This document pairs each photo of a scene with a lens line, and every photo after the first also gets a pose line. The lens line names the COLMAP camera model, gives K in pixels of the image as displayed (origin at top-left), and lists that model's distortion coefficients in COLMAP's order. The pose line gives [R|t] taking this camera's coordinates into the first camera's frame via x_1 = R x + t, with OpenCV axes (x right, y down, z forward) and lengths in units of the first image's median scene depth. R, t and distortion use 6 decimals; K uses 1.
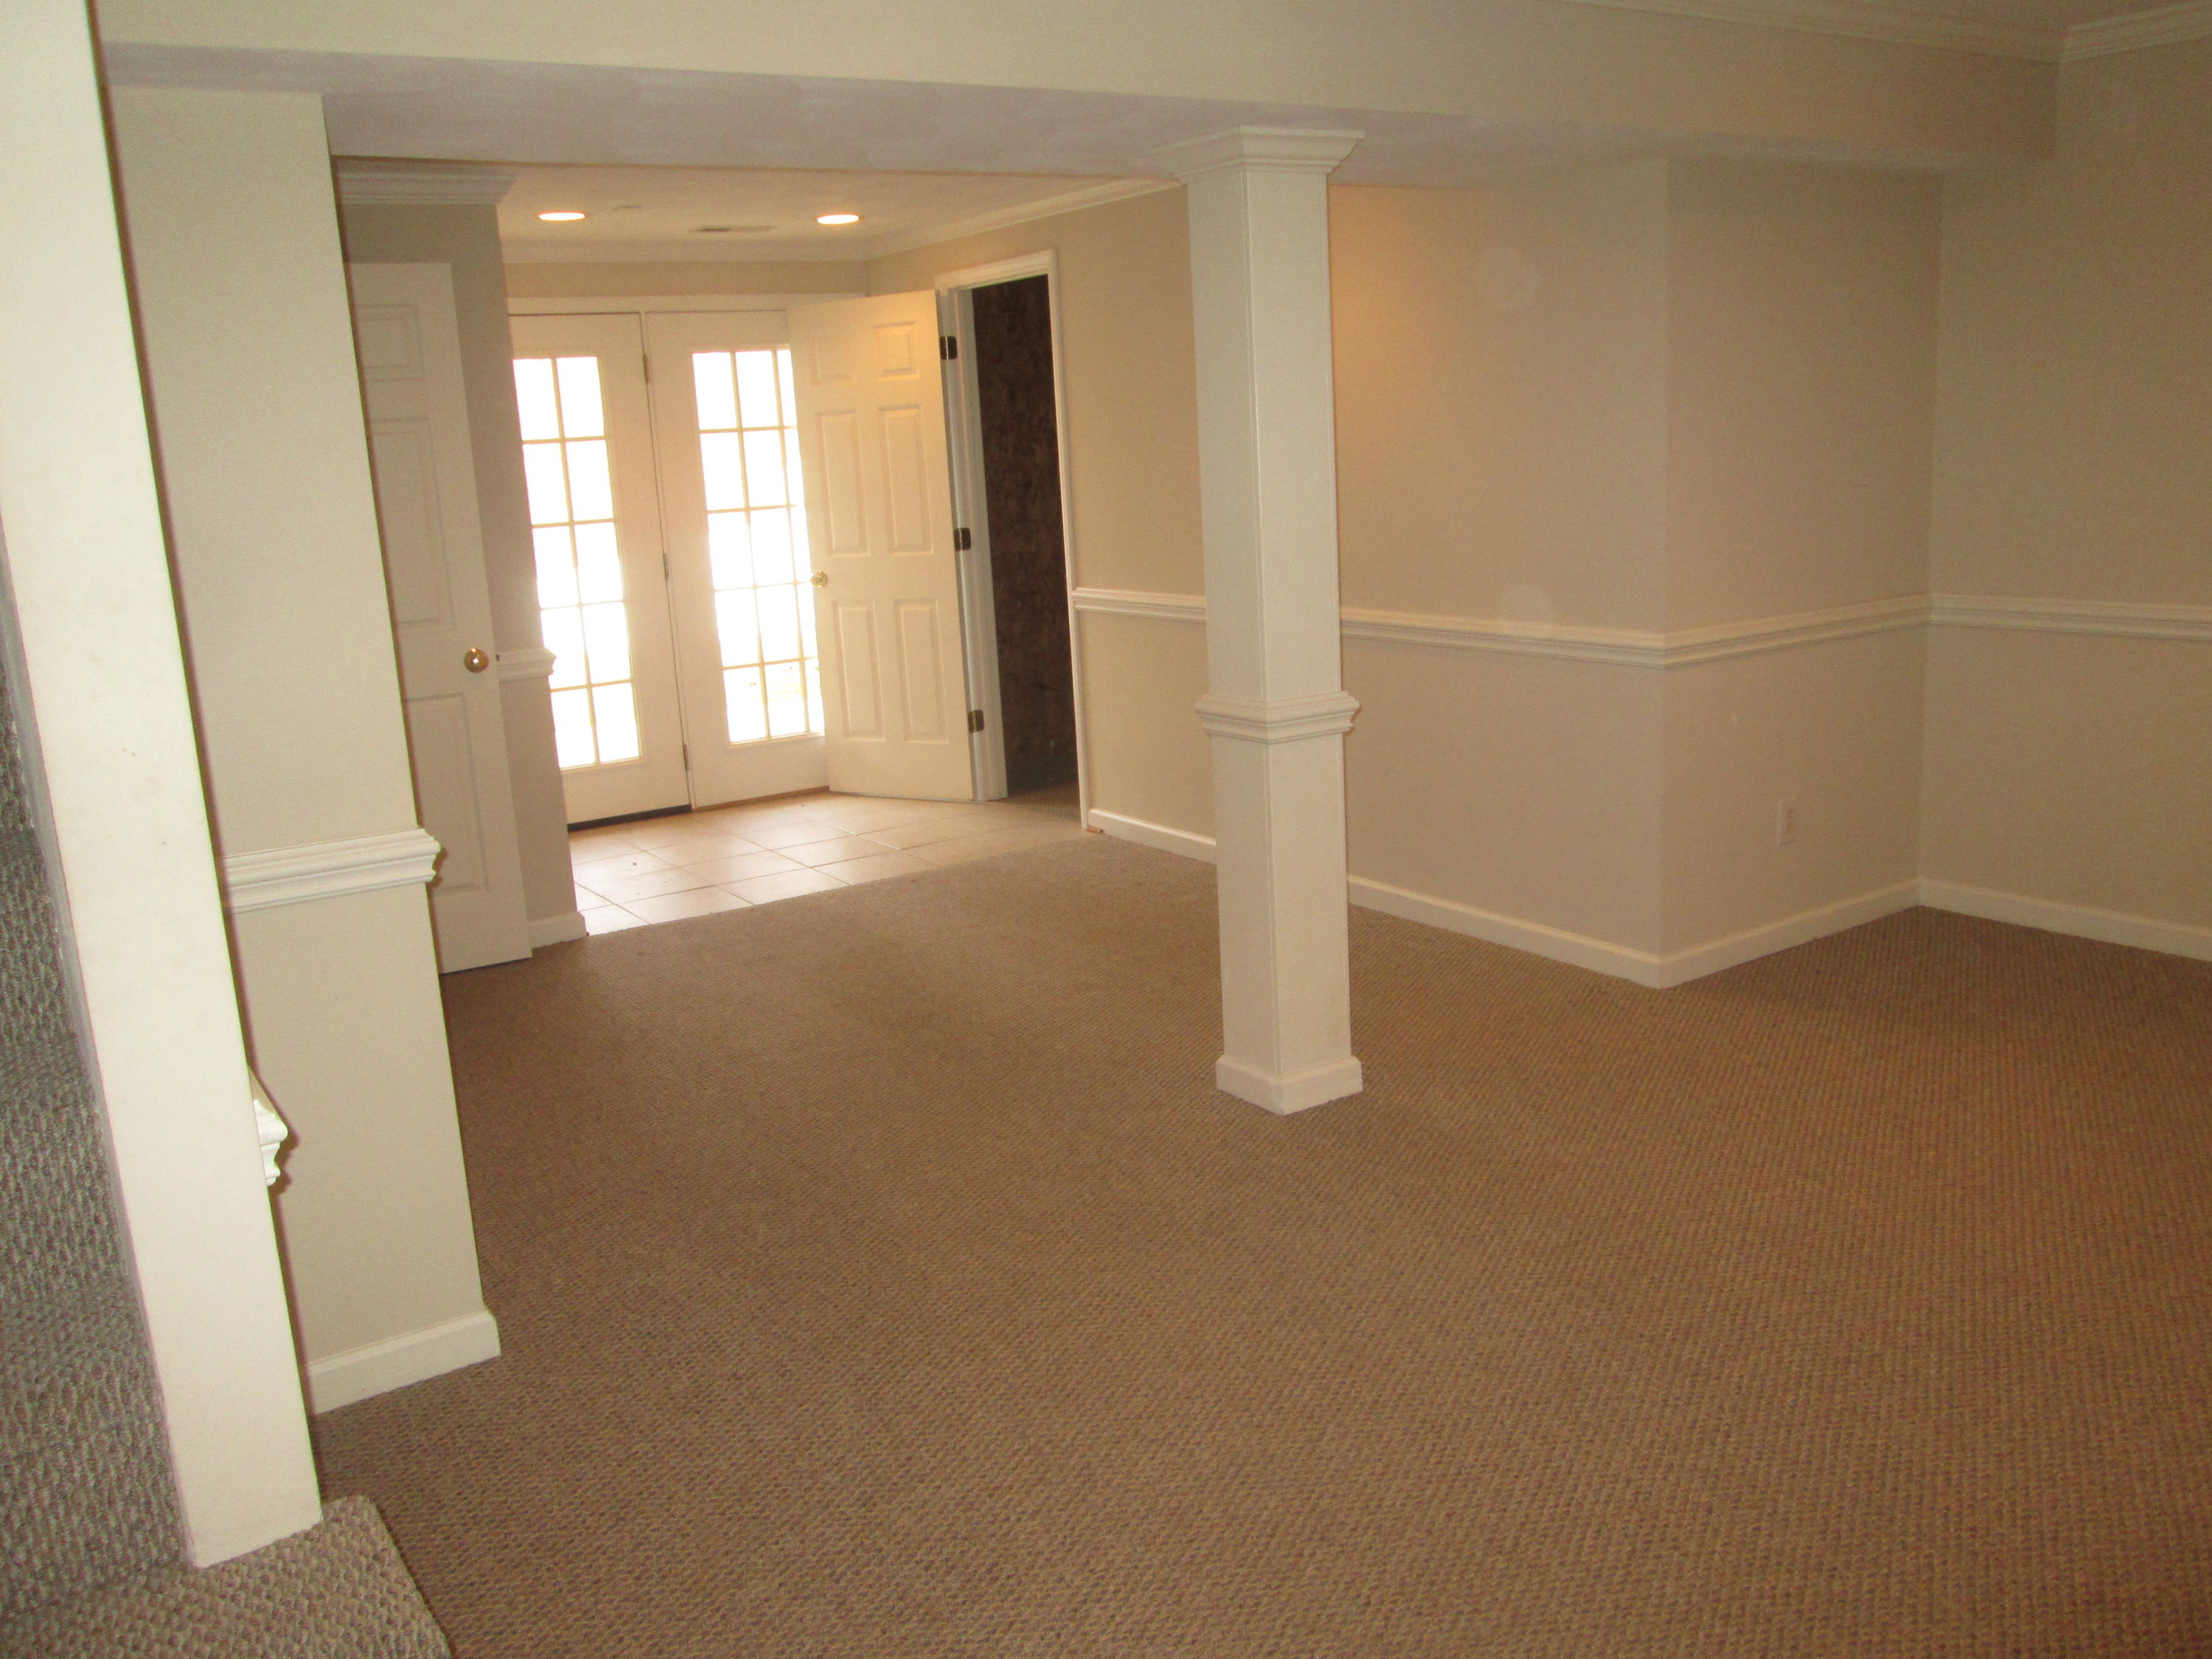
lens RADIAL K [[1817.8, 0, 1094.3], [0, 1817.8, 828.4], [0, 0, 1]] dist [-0.054903, 0.023895]
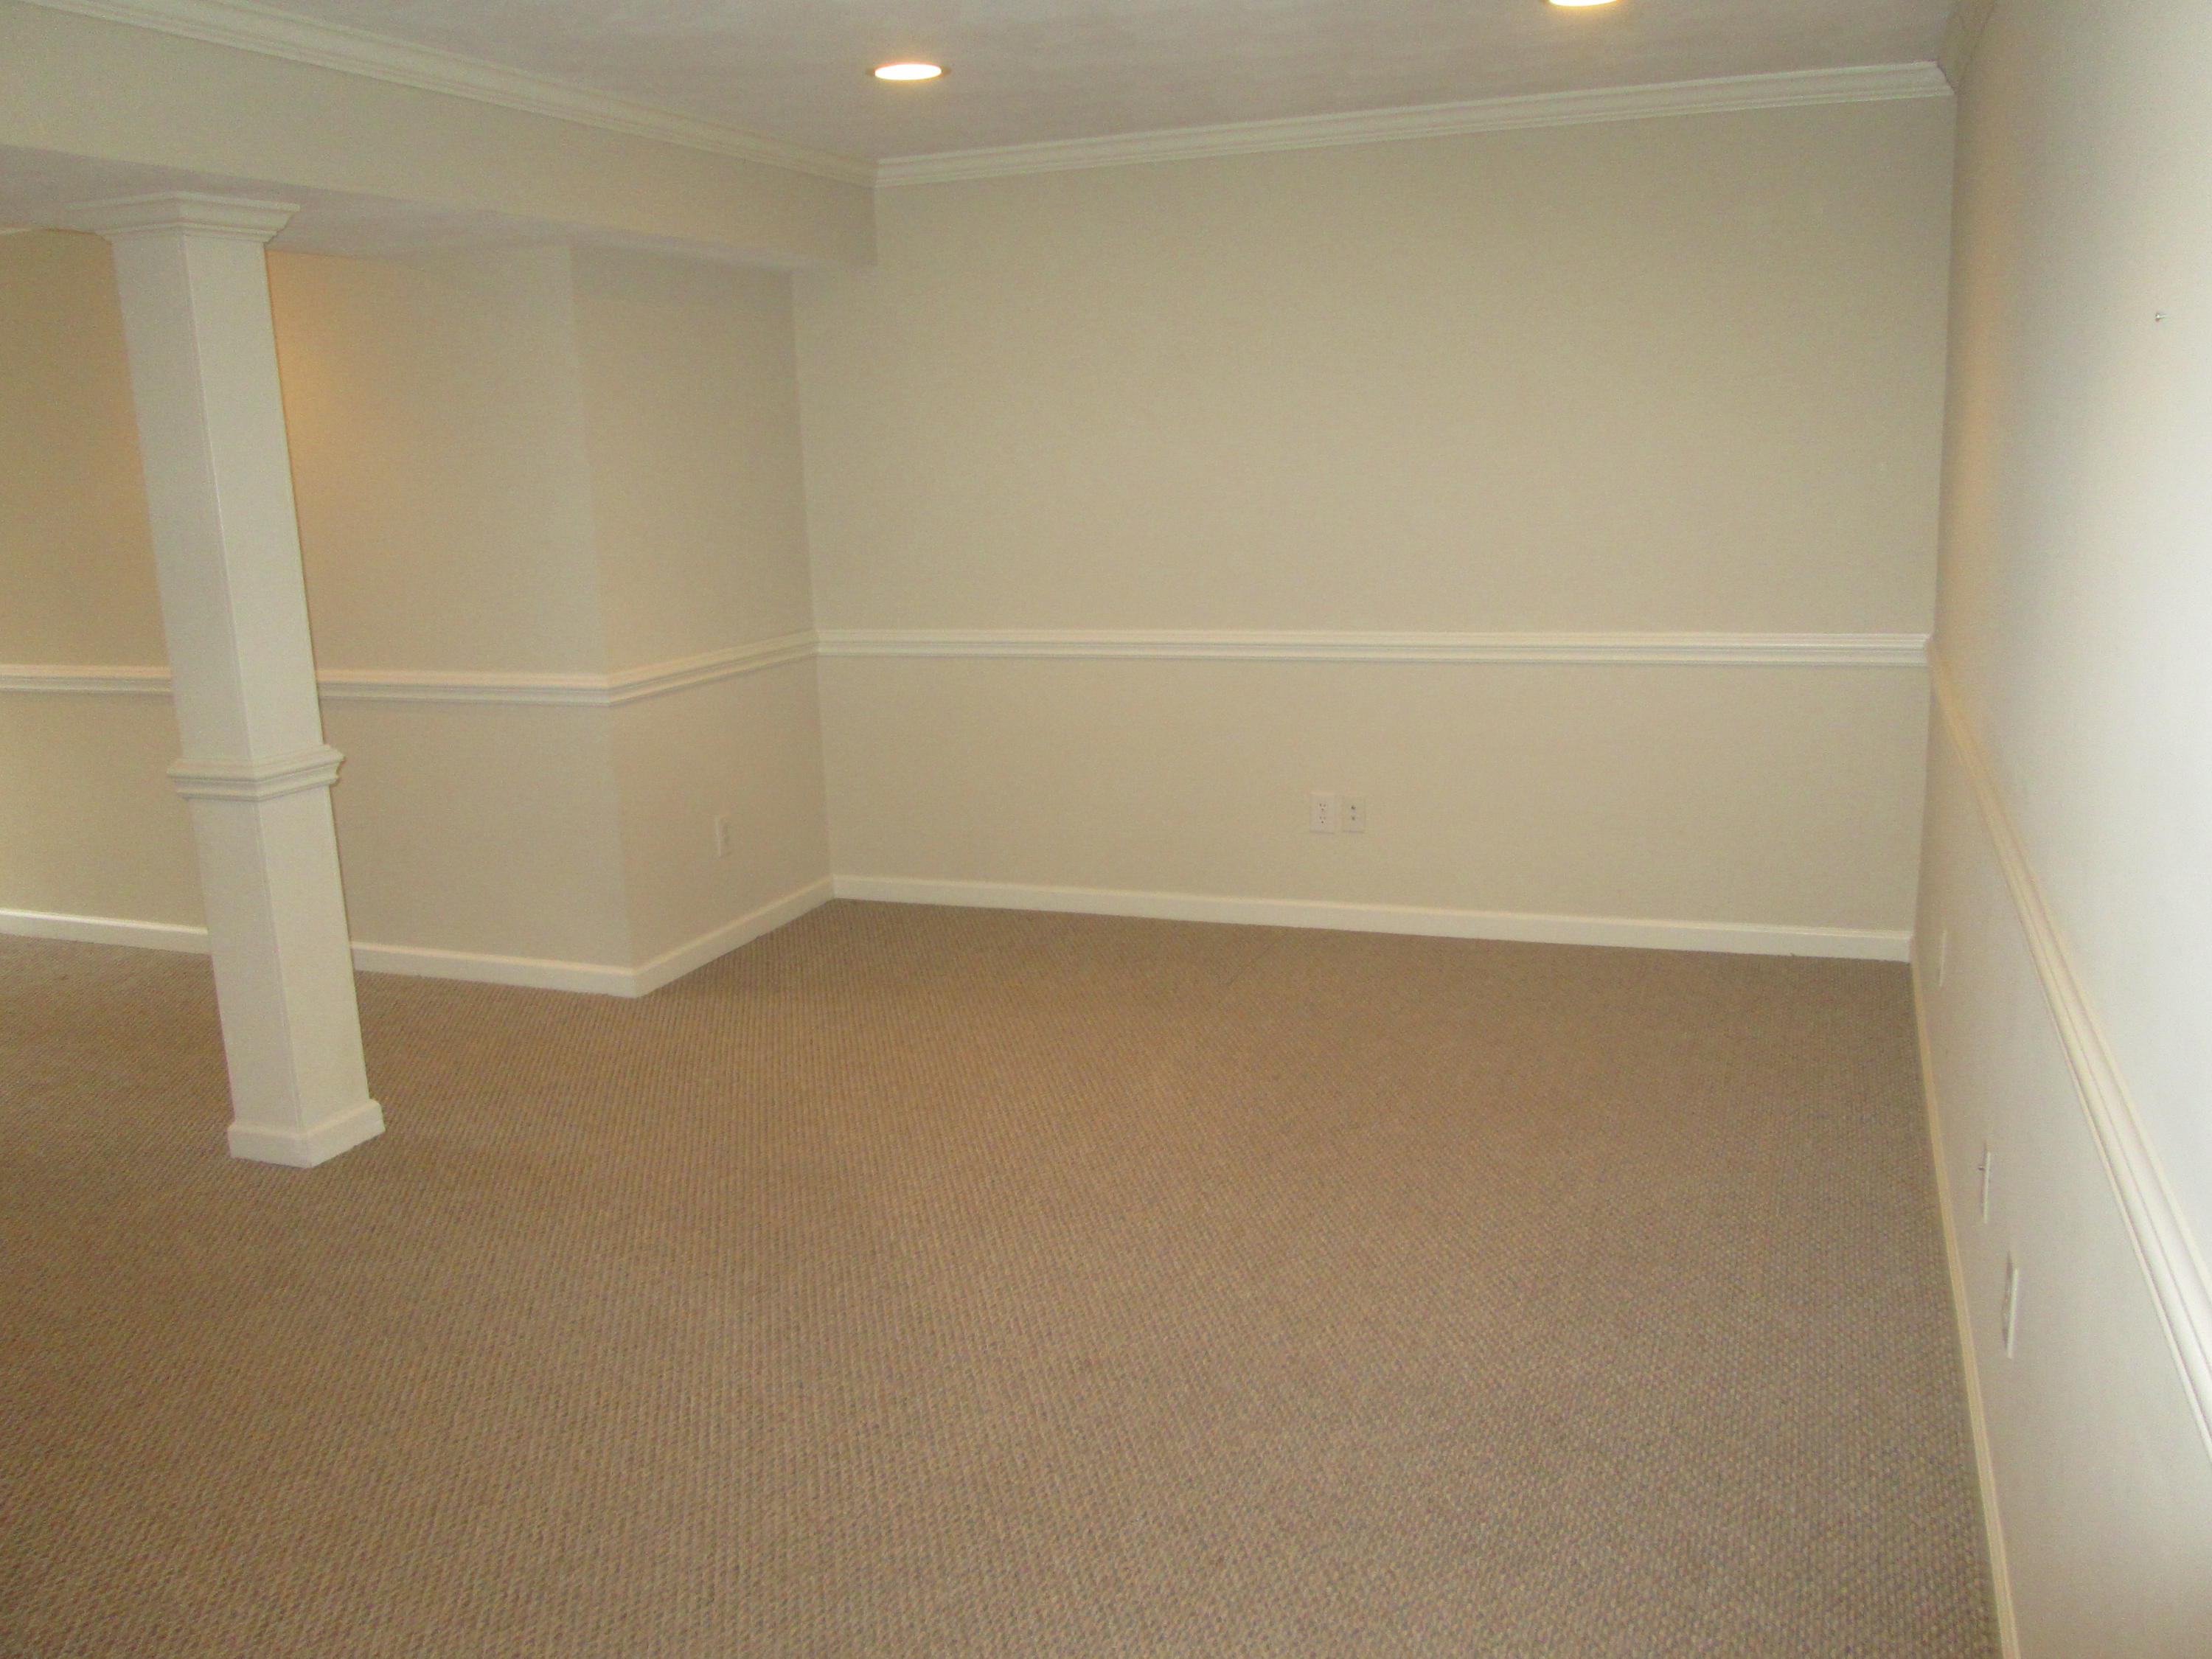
lens RADIAL K [[1817.8, 0, 1112.7], [0, 1817.8, 831.0], [0, 0, 1]] dist [-0.054903, 0.023895]
pose [[0.809876, -0.097943, 0.578367, -0.108297], [0.114701, 0.993371, 0.007608, 0.018335], [-0.575278, 0.060178, 0.815741, -0.092775]]
